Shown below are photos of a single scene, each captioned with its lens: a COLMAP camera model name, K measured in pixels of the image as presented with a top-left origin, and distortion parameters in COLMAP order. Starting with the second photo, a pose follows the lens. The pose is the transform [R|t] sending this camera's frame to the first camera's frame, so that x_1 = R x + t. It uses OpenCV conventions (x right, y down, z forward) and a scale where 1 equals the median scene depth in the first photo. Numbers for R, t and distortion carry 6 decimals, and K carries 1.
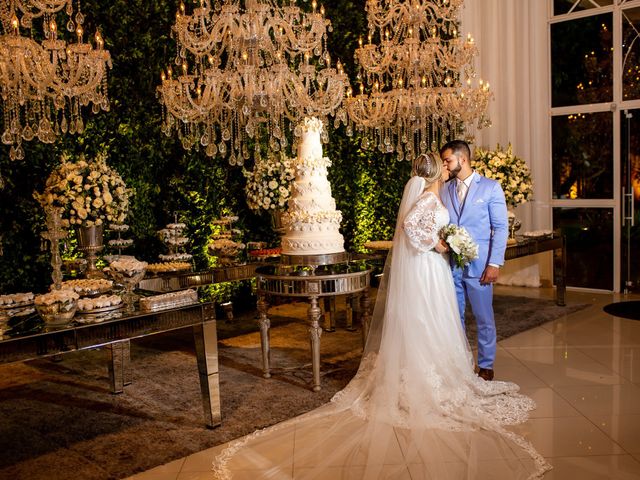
lens RADIAL K [[706.2, 0, 330.6], [0, 706.2, 238.9], [0, 0, 1]] dist [-0.013730, -0.020816]
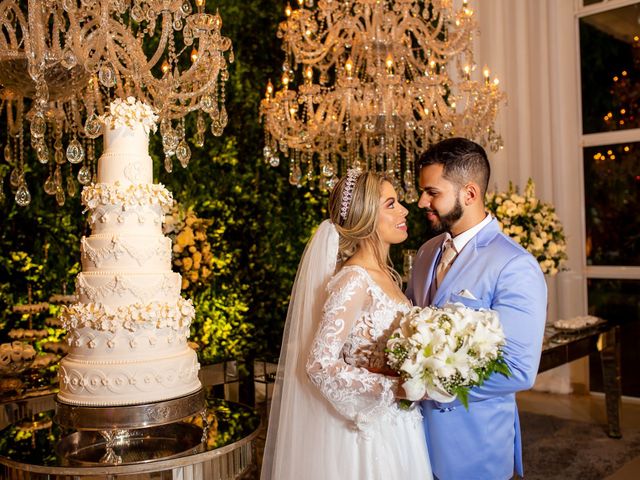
lens RADIAL K [[706.2, 0, 330.6], [0, 706.2, 238.9], [0, 0, 1]] dist [-0.013730, -0.020816]
pose [[0.999915, 0.007344, 0.010805, 0.068495], [-0.006436, 0.996633, -0.081740, -0.029982], [-0.011368, 0.081664, 0.996595, 0.377057]]
